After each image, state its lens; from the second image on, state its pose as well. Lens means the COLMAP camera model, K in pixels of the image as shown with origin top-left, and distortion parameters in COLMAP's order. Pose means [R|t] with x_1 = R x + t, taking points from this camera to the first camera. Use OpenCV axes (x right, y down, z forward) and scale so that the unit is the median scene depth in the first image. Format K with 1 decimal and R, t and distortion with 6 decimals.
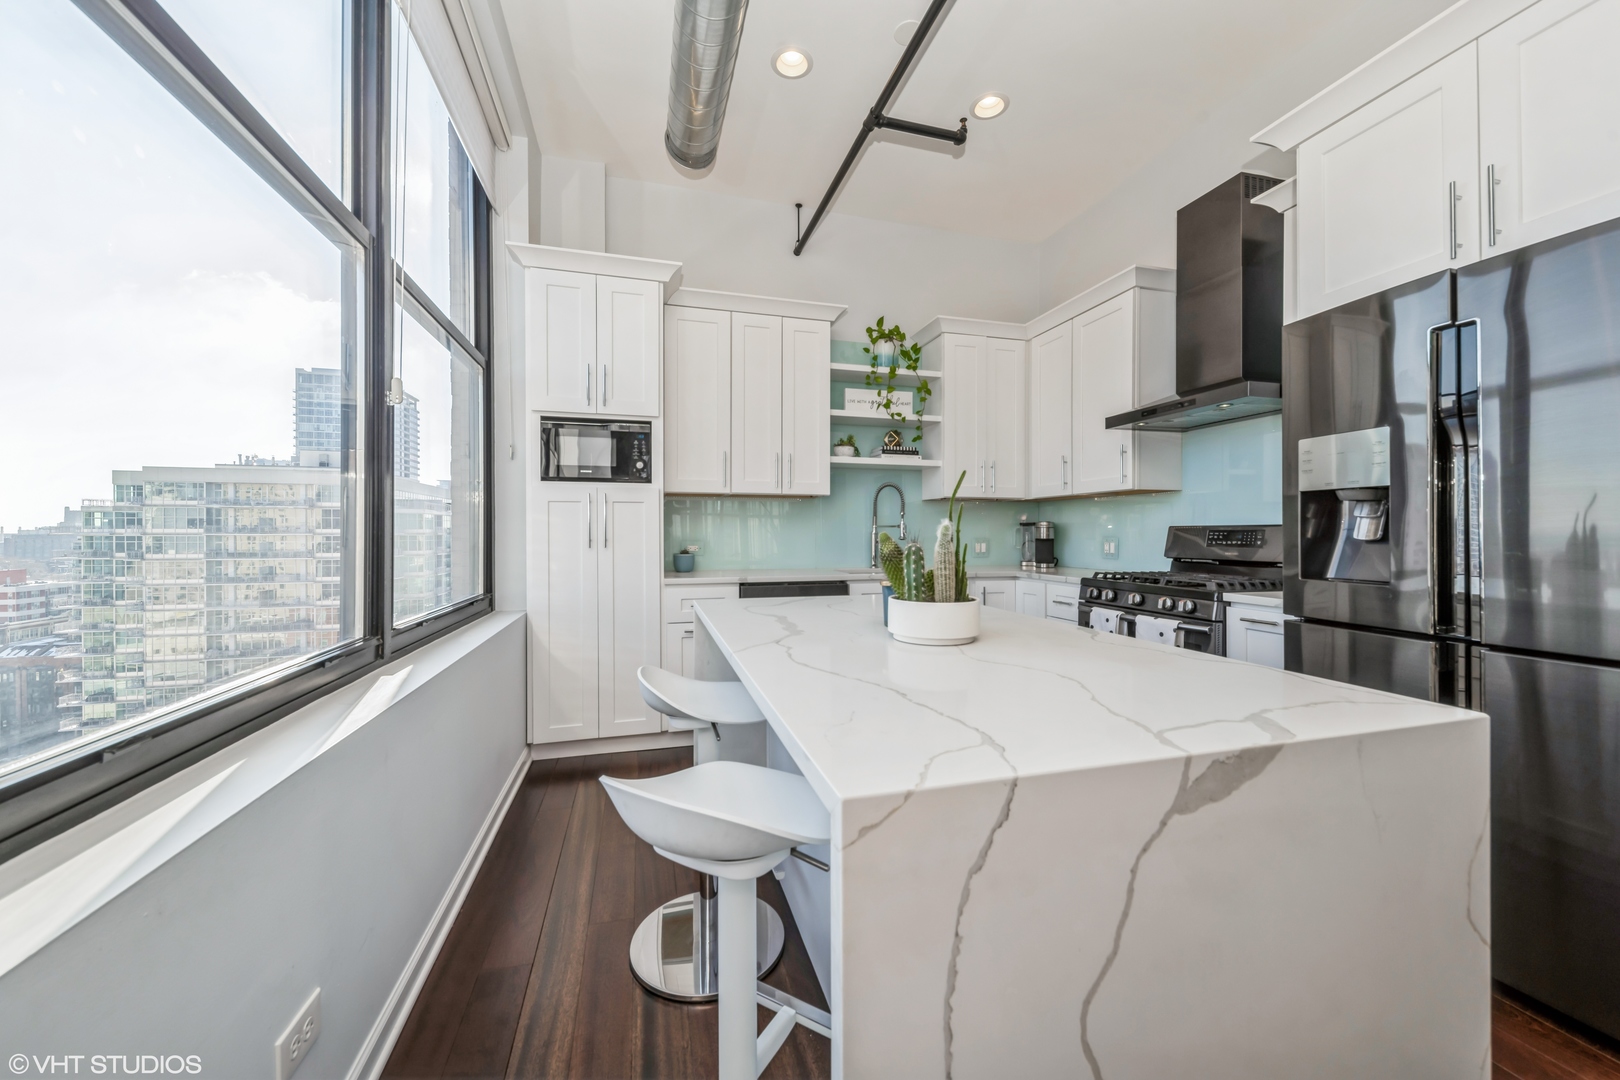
lens RADIAL K [[602.9, 0, 809.9], [0, 602.9, 529.3], [0, 0, 1]] dist [0.007402, -0.003038]
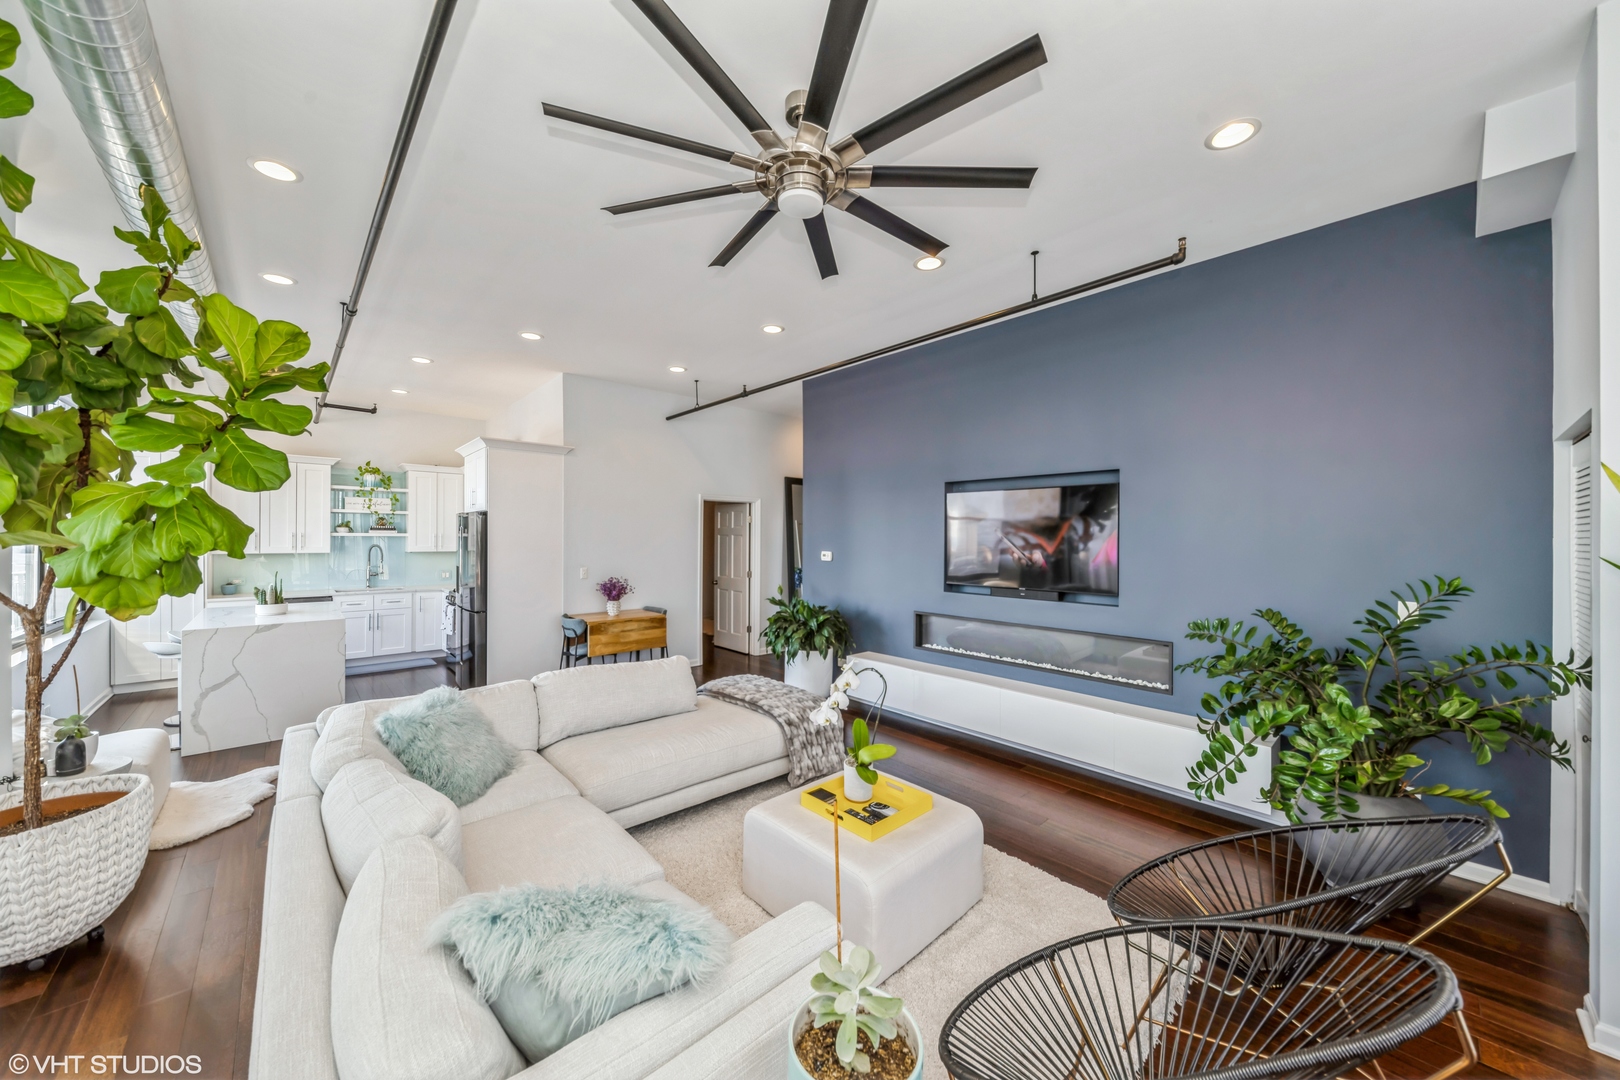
lens RADIAL K [[569.0, 0, 803.5], [0, 569.0, 534.8], [0, 0, 1]] dist [0.014097, -0.004761]
pose [[0.887588, 0.006013, 0.460599, 0.573313], [-0.007804, 0.999968, 0.001985, -0.138702], [-0.460572, -0.005356, 0.887606, -1.450306]]
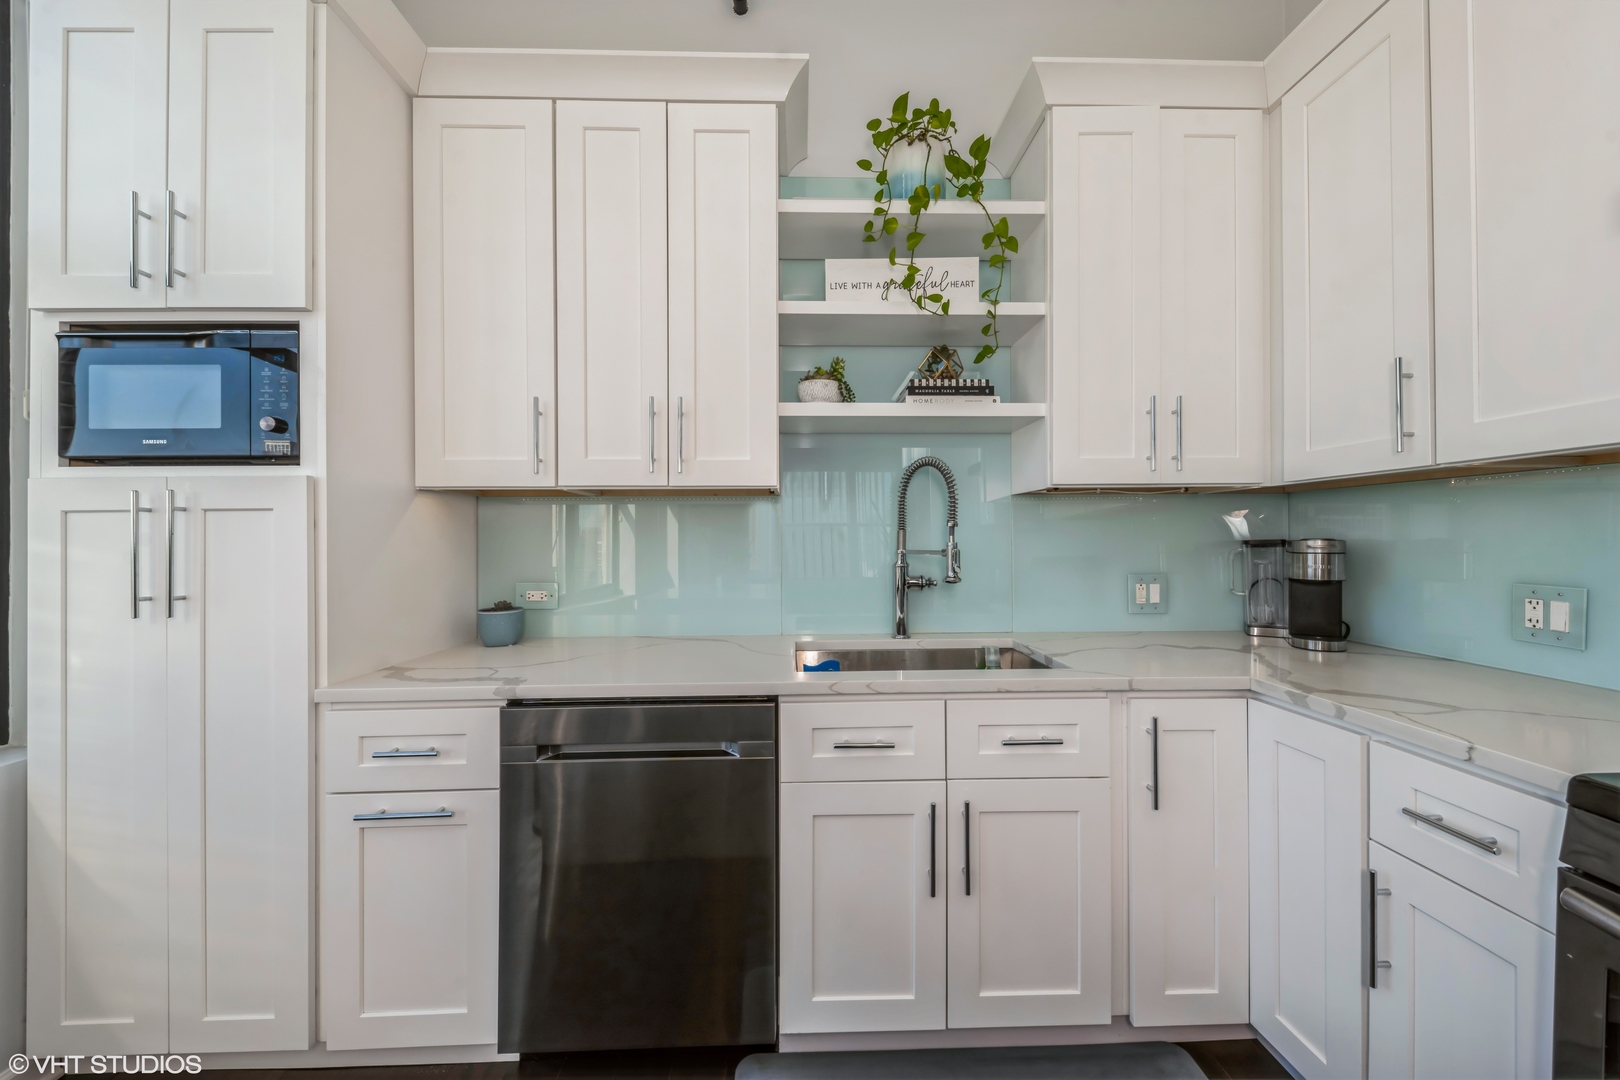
lens RADIAL K [[602.9, 0, 811.4], [0, 602.9, 537.3], [0, 0, 1]] dist [0.007402, -0.003038]
pose [[0.970271, -0.007110, -0.241916, 0.176686], [0.008091, 0.999963, 0.003059, -0.020626], [0.241885, -0.004925, 0.970292, 0.594985]]
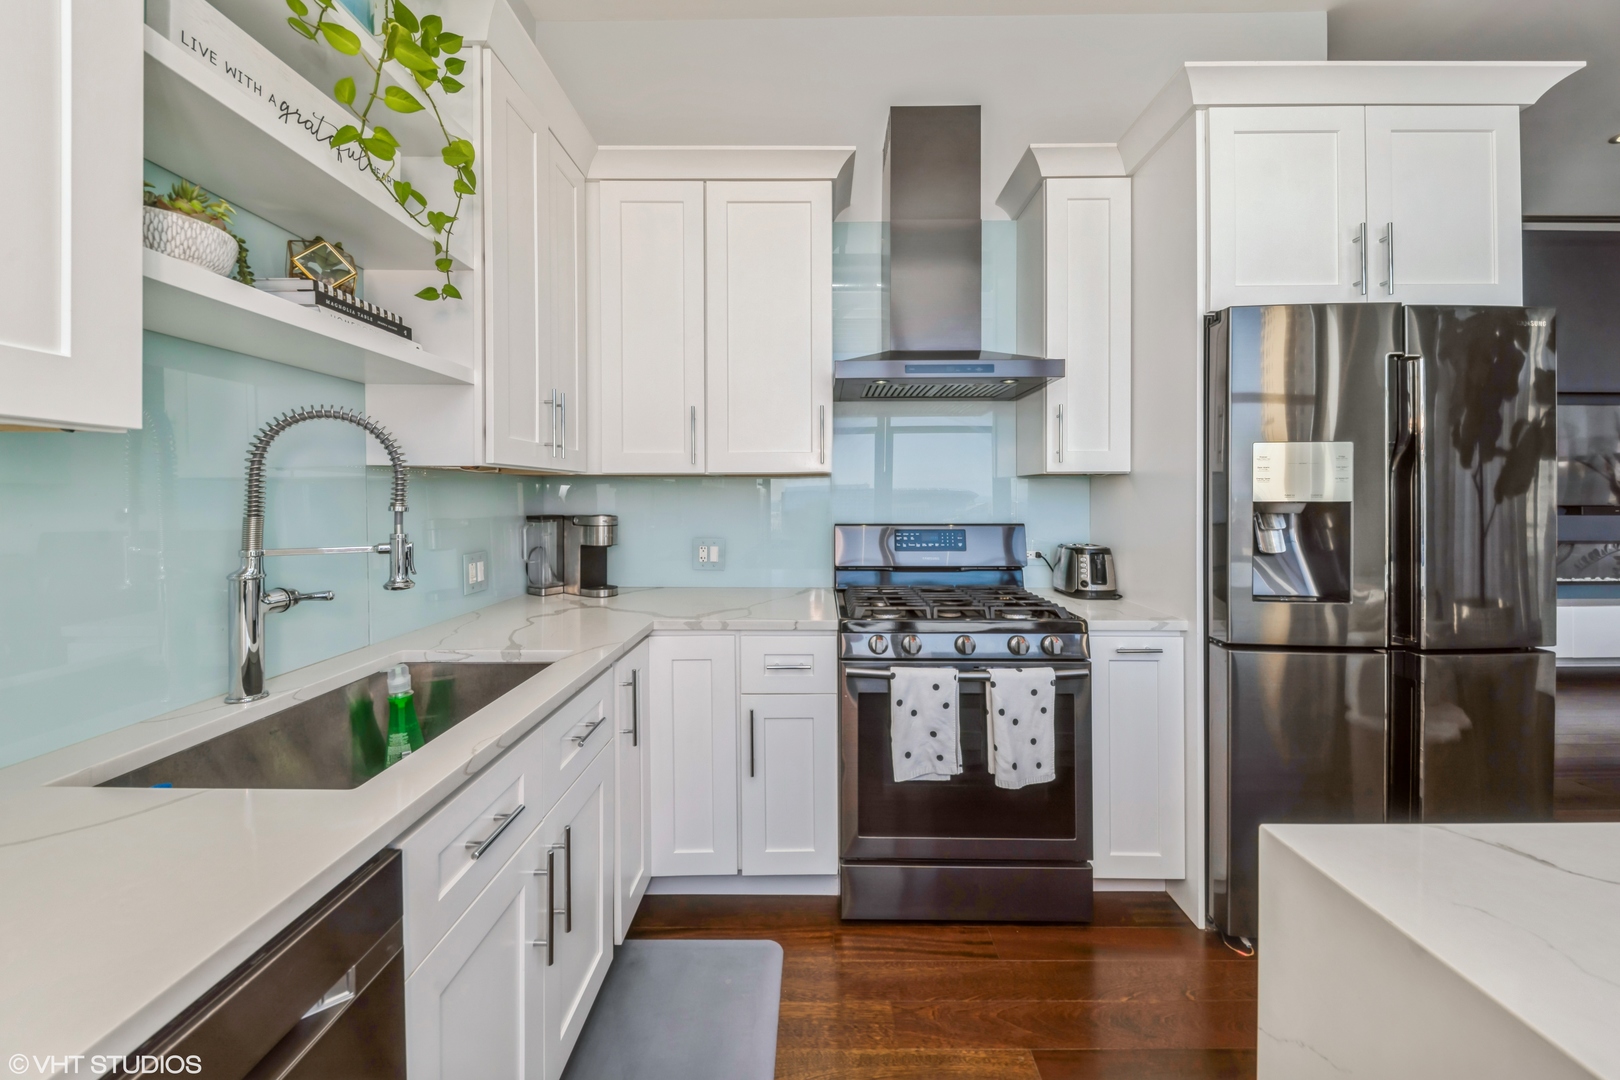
lens RADIAL K [[569.0, 0, 810.5], [0, 569.0, 495.2], [0, 0, 1]] dist [0.014097, -0.004761]
pose [[0.275351, 0.001899, 0.961342, -0.091668], [-0.005993, 0.999982, -0.000259, -0.038144], [-0.961325, -0.005690, 0.275358, 0.772823]]
